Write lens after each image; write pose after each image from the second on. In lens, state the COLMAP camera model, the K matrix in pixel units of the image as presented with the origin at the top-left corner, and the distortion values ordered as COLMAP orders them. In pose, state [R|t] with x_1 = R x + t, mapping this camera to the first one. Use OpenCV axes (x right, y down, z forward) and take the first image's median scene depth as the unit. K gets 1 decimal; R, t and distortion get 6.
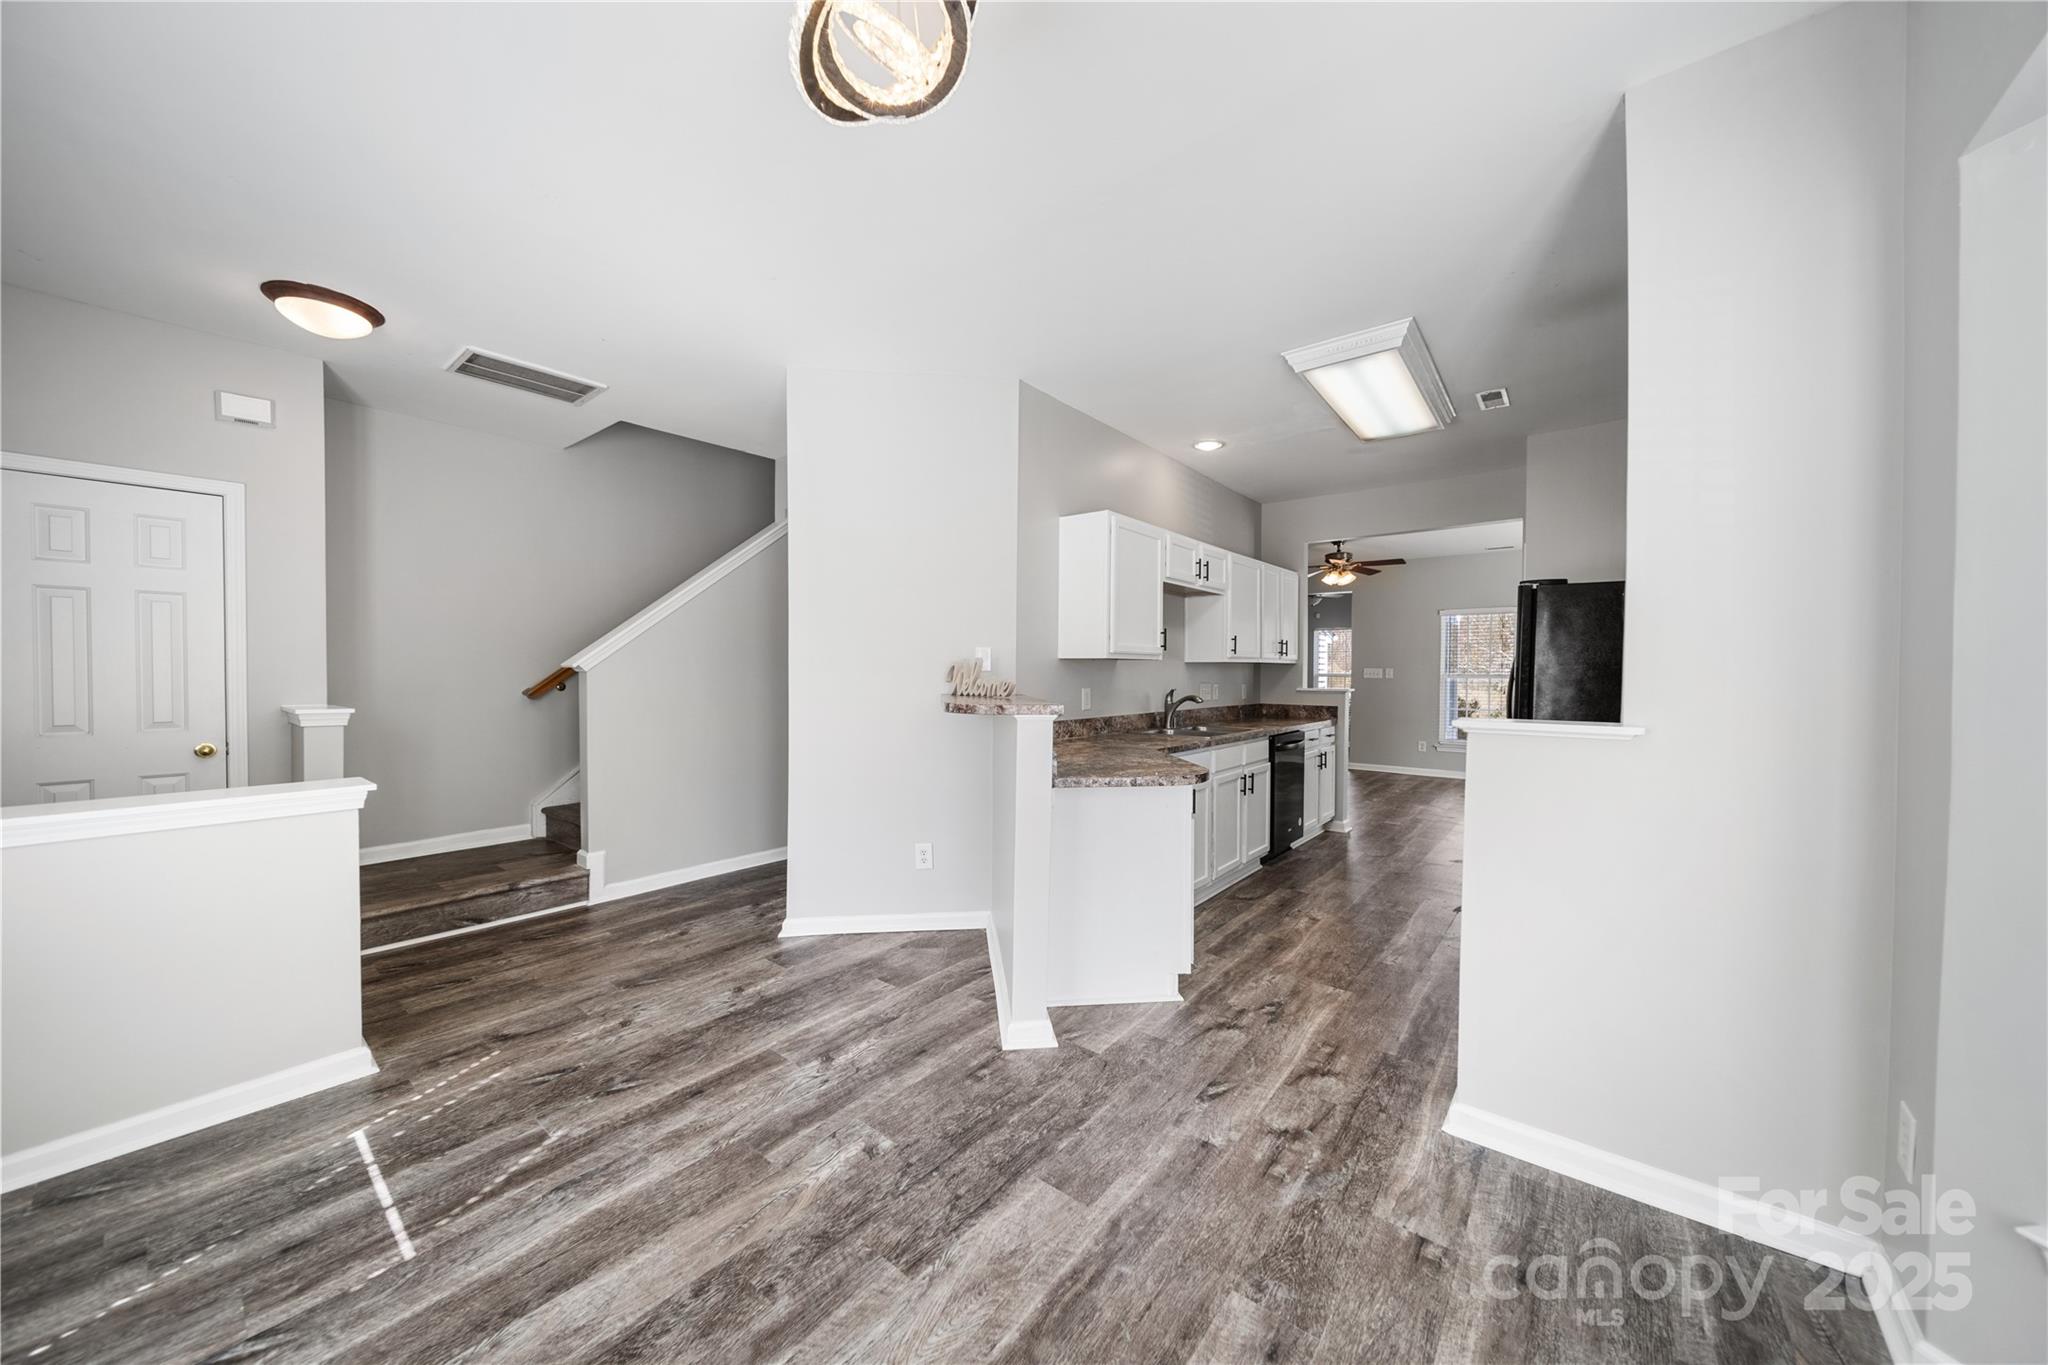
lens RADIAL K [[711.2, 0, 1036.4], [0, 711.2, 683.7], [0, 0, 1]] dist [-0.000759, -0.001128]
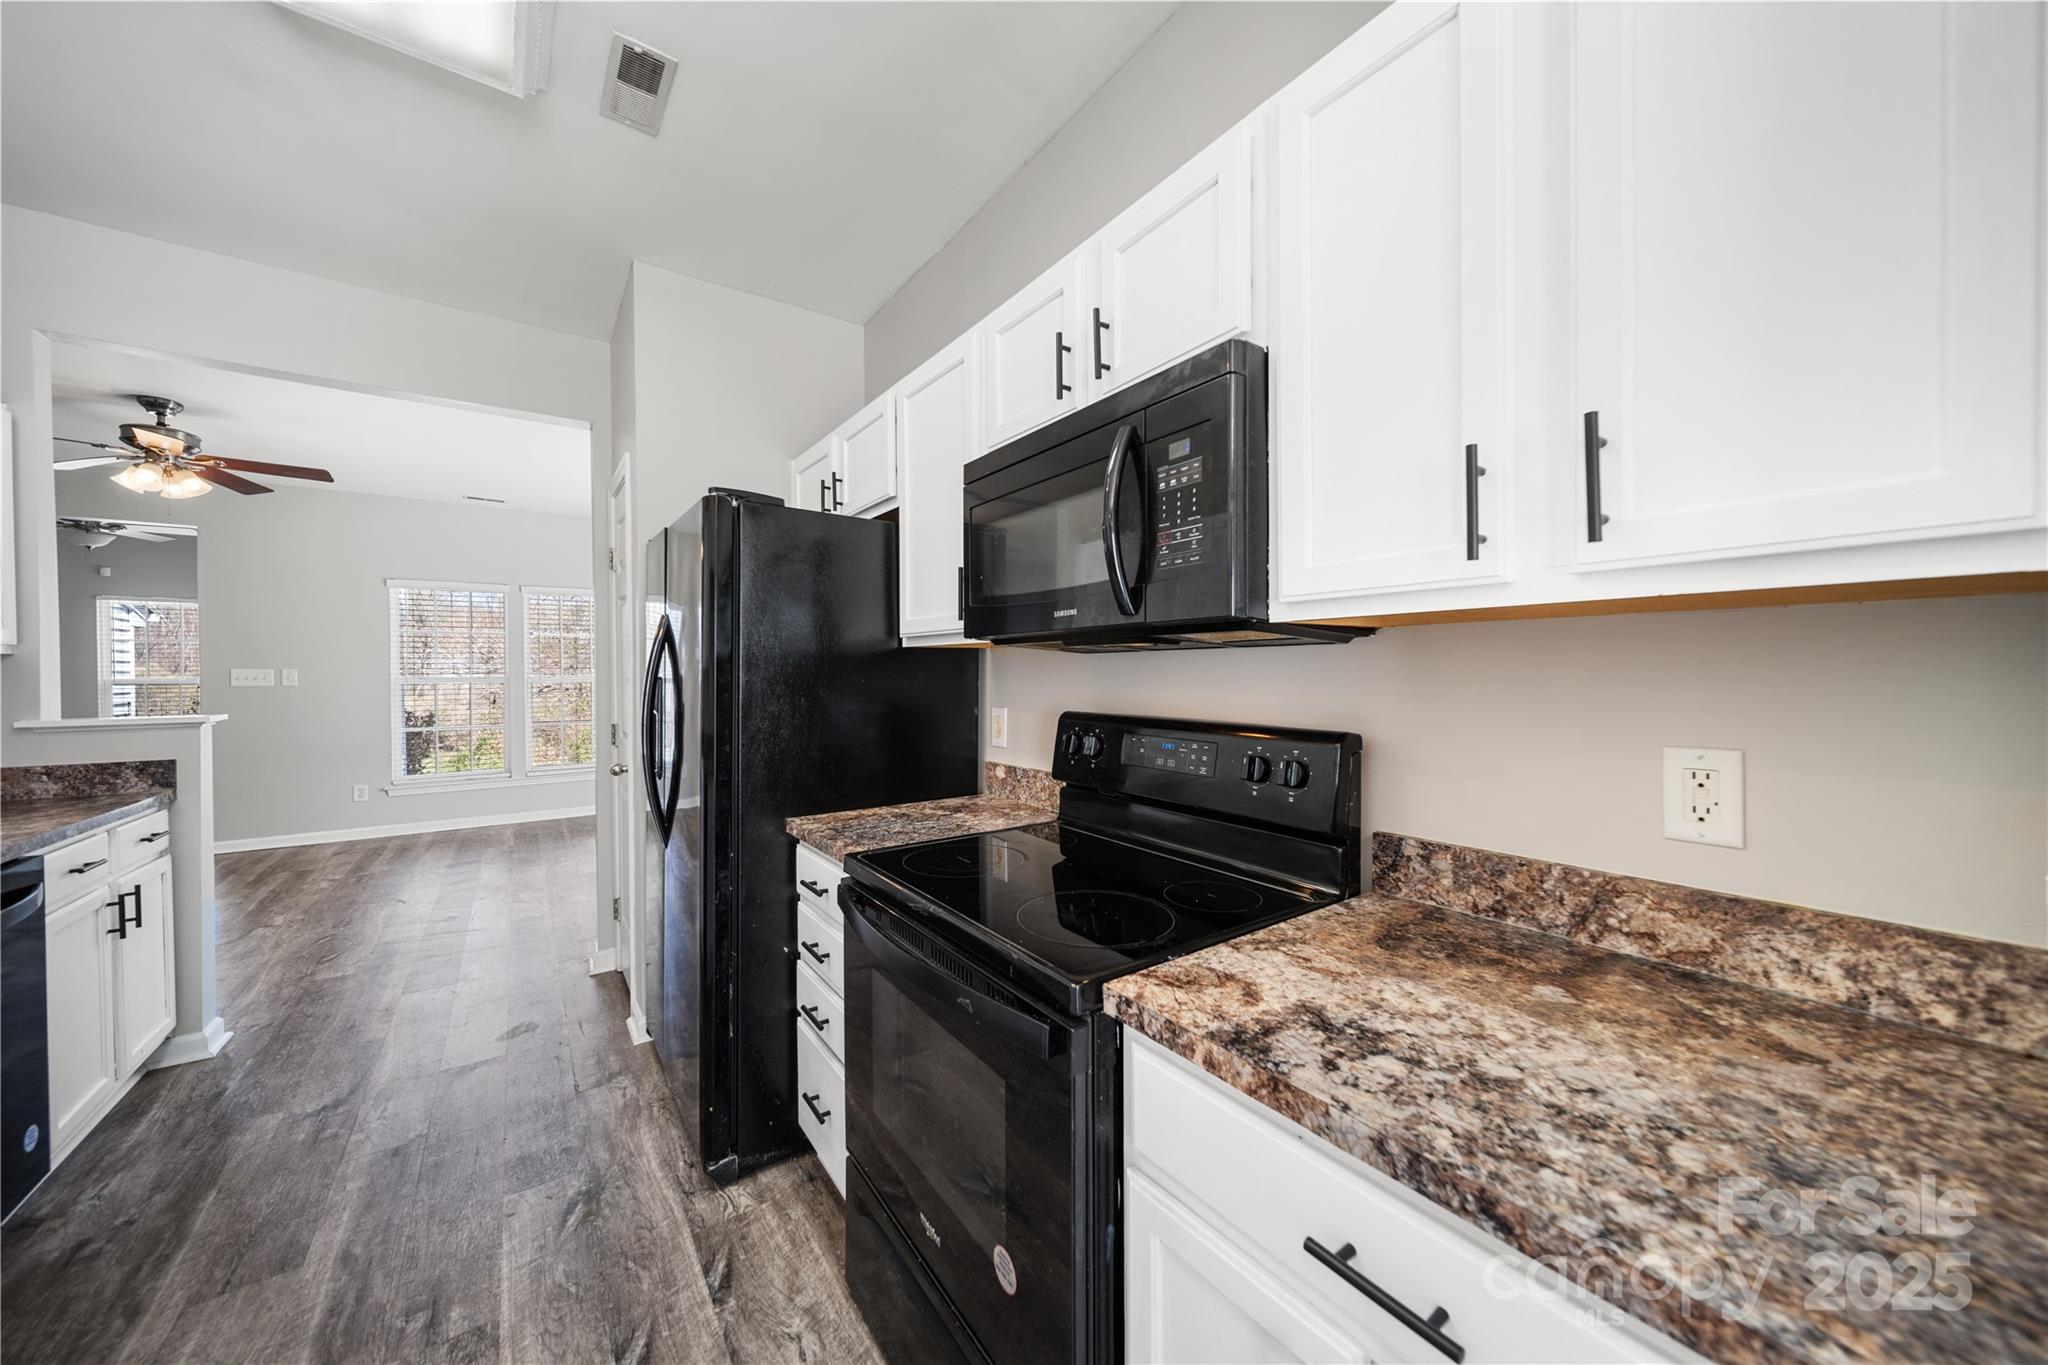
lens RADIAL K [[711.2, 0, 1019.3], [0, 711.2, 677.7], [0, 0, 1]] dist [-0.000759, -0.001128]
pose [[0.281506, -0.015760, 0.959430, 0.190767], [0.025429, 0.999636, 0.008960, -0.008224], [-0.959223, 0.021875, 0.281804, 0.470386]]
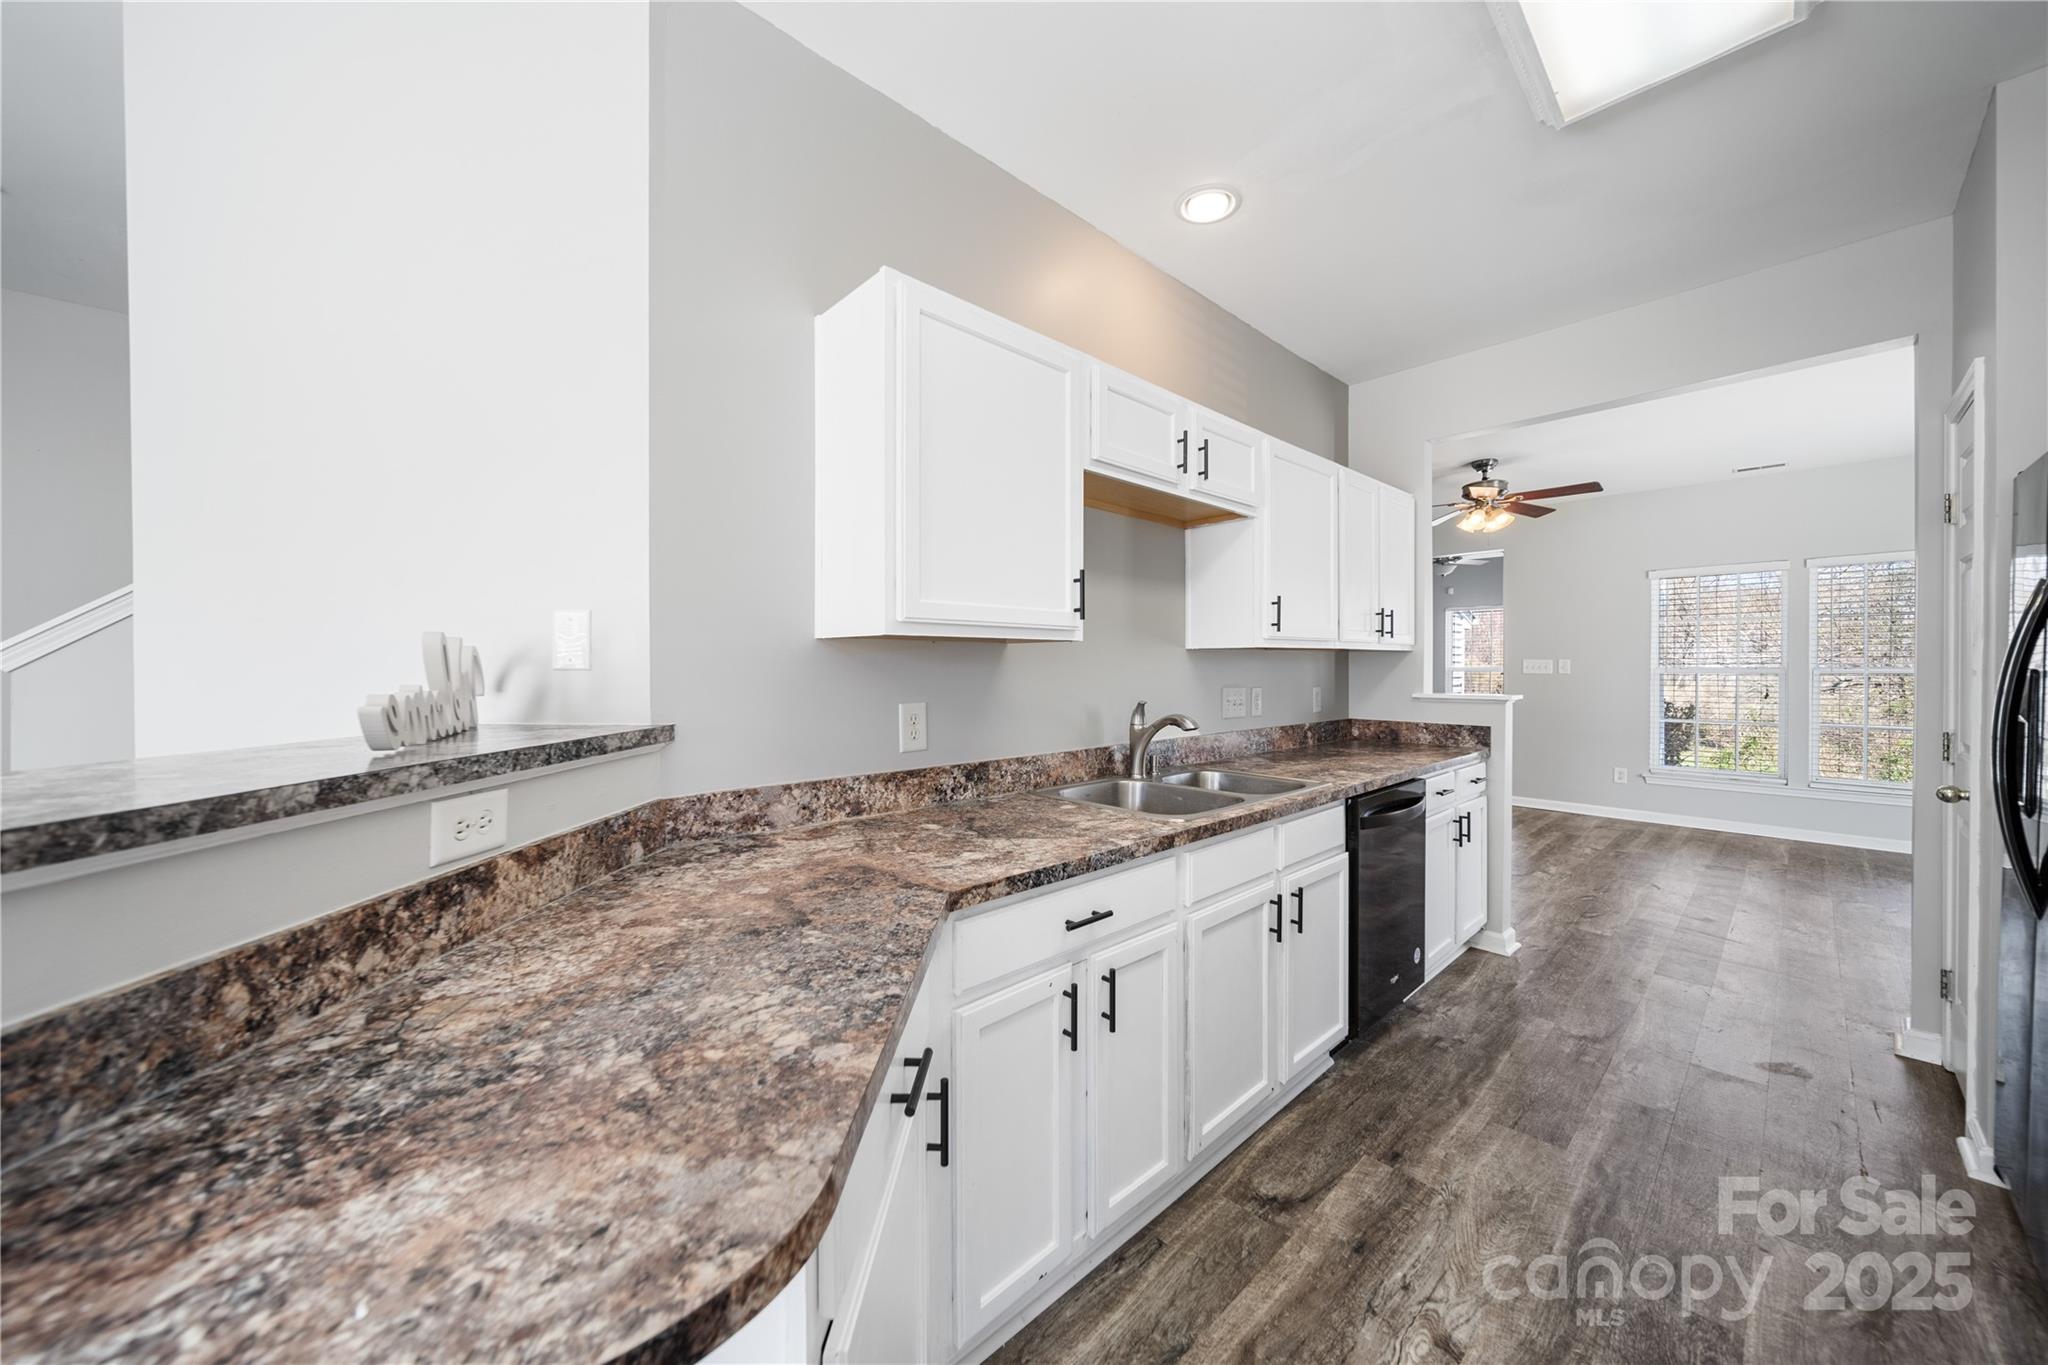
lens RADIAL K [[711.2, 0, 1034.5], [0, 711.2, 670.7], [0, 0, 1]] dist [-0.000759, -0.001128]
pose [[0.988217, -0.004798, -0.152986, 0.176668], [0.002956, 0.999920, -0.012270, -0.007344], [0.153033, 0.011673, 0.988152, 0.447206]]
